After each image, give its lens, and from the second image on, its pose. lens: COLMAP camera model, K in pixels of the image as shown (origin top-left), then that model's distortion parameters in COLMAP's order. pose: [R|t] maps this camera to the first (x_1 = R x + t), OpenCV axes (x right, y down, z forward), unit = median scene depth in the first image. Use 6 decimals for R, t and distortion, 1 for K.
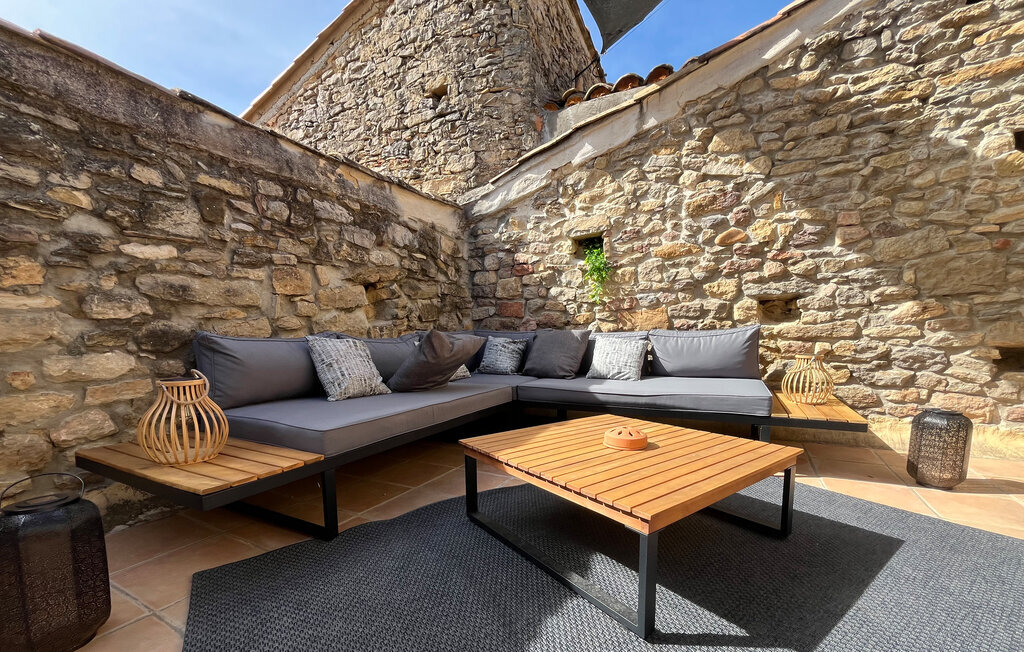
lens RADIAL K [[434.0, 0, 480.6], [0, 434.0, 379.6], [0, 0, 1]] dist [-0.000479, -0.000140]
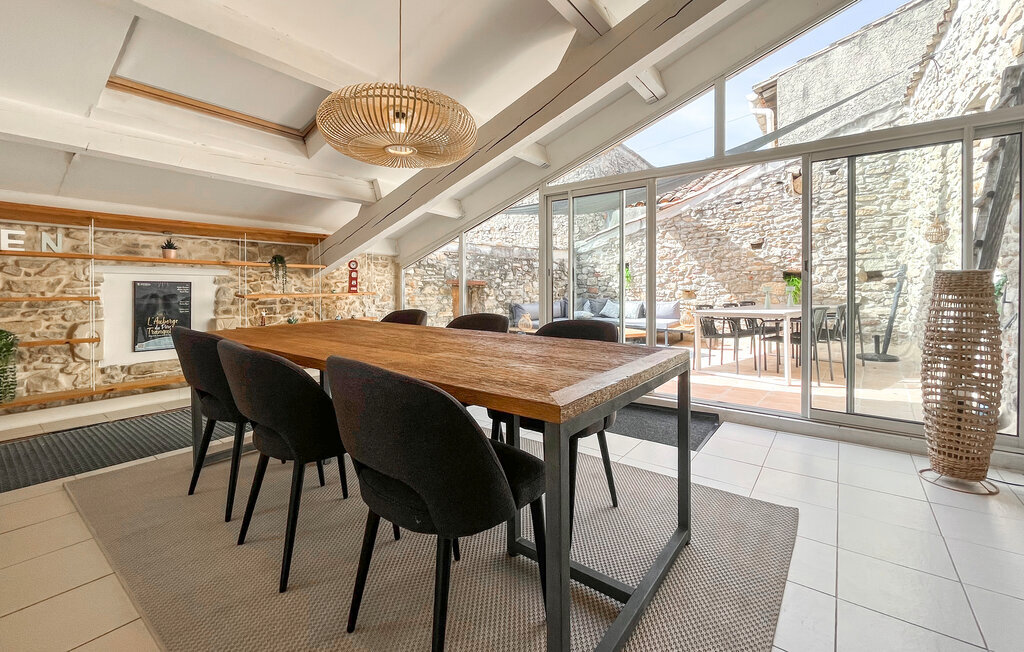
lens RADIAL K [[430.2, 0, 493.7], [0, 430.2, 288.6], [0, 0, 1]] dist [-0.003290, -0.000340]
pose [[0.985523, 0.009708, -0.169266, -0.104393], [-0.024874, 0.995836, -0.087708, 0.081242], [0.167710, 0.090648, 0.981660, -2.112741]]
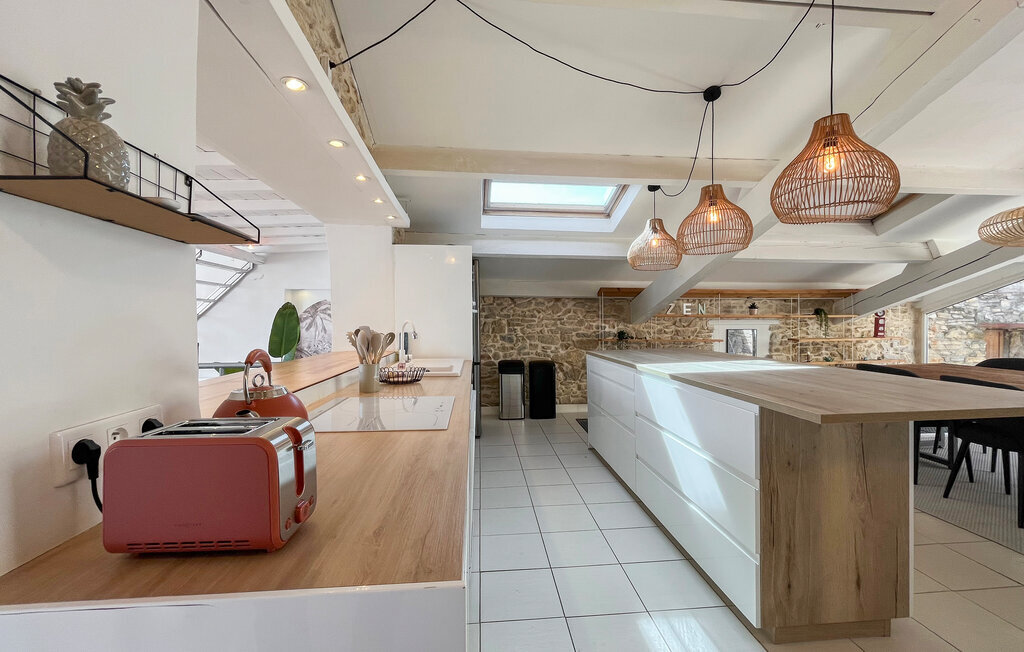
lens RADIAL K [[413.3, 0, 512.0], [0, 413.3, 326.0], [0, 0, 1]] dist [-0.000080, -0.000197]
pose [[0.554738, 0.013650, -0.831913, -0.329012], [-0.077521, 0.996364, -0.035345, 0.107699], [0.828406, 0.084098, 0.553779, -3.021664]]
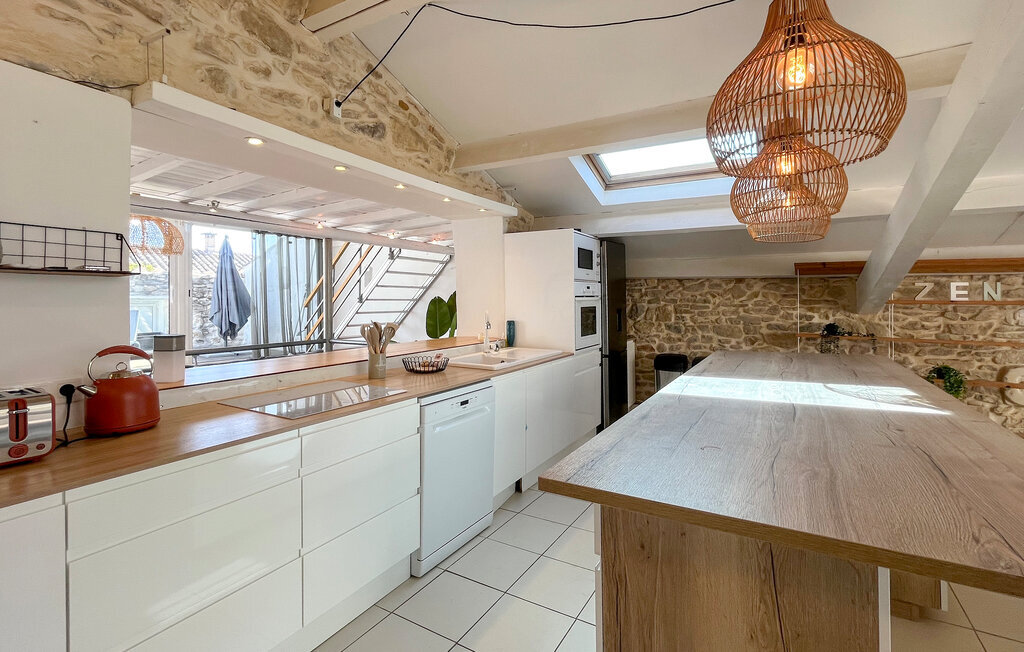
lens RADIAL K [[453.9, 0, 541.6], [0, 453.9, 300.5], [0, 0, 1]] dist [-0.000279, -0.000268]
pose [[0.000386, 0.010729, -0.999942, -0.161777], [-0.091733, 0.995727, 0.010649, 0.019148], [0.995784, 0.091724, 0.001369, -2.482709]]
